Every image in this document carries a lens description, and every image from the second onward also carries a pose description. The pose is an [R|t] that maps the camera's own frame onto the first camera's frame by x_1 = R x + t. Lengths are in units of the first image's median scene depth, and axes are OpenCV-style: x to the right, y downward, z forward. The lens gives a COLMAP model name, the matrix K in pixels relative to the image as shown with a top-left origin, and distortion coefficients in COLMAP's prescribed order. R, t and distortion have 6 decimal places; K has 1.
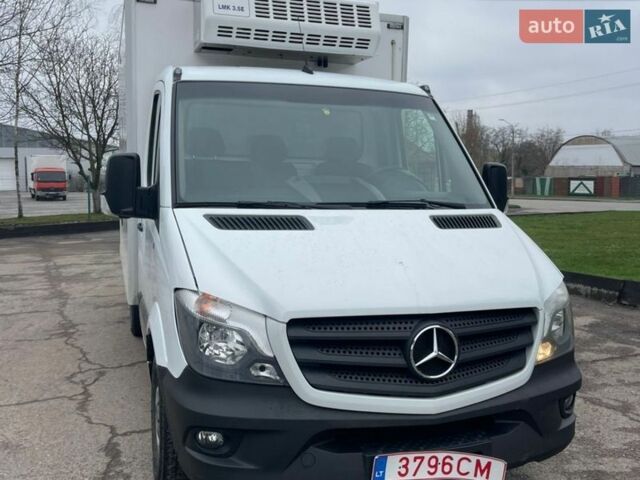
lens RADIAL K [[635.0, 0, 317.6], [0, 635.0, 243.4], [0, 0, 1]] dist [0.038423, 0.000000]
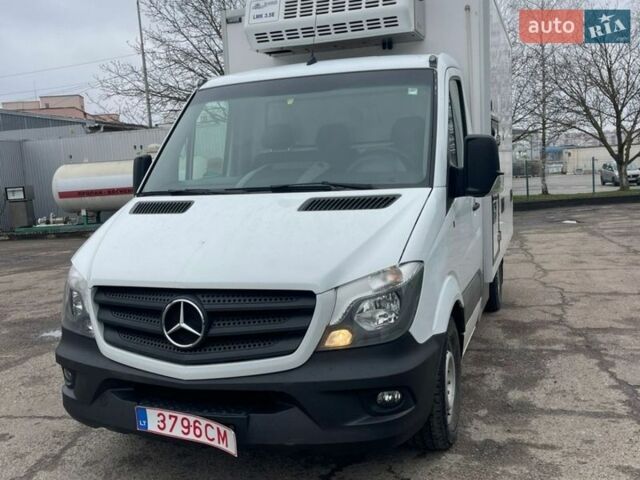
lens RADIAL K [[635.0, 0, 318.4], [0, 635.0, 237.5], [0, 0, 1]] dist [0.038423, 0.000000]
pose [[0.794900, 0.012259, -0.606616, 0.884289], [-0.003483, 0.999872, 0.015642, 0.003892], [0.606730, -0.010321, 0.794841, 0.230976]]
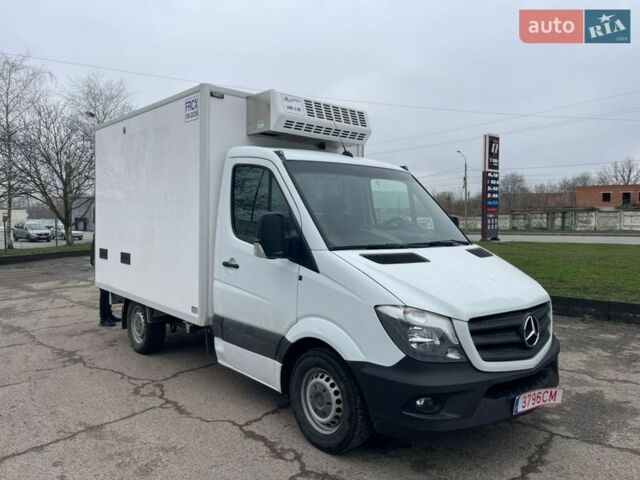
lens RADIAL K [[477.6, 0, 319.4], [0, 477.6, 237.3], [0, 0, 1]] dist [0.043486, -0.002228]
pose [[0.924423, -0.029801, 0.380204, -0.703320], [0.051522, 0.997561, -0.047081, -0.039719], [-0.377874, 0.063111, 0.923704, 0.010359]]
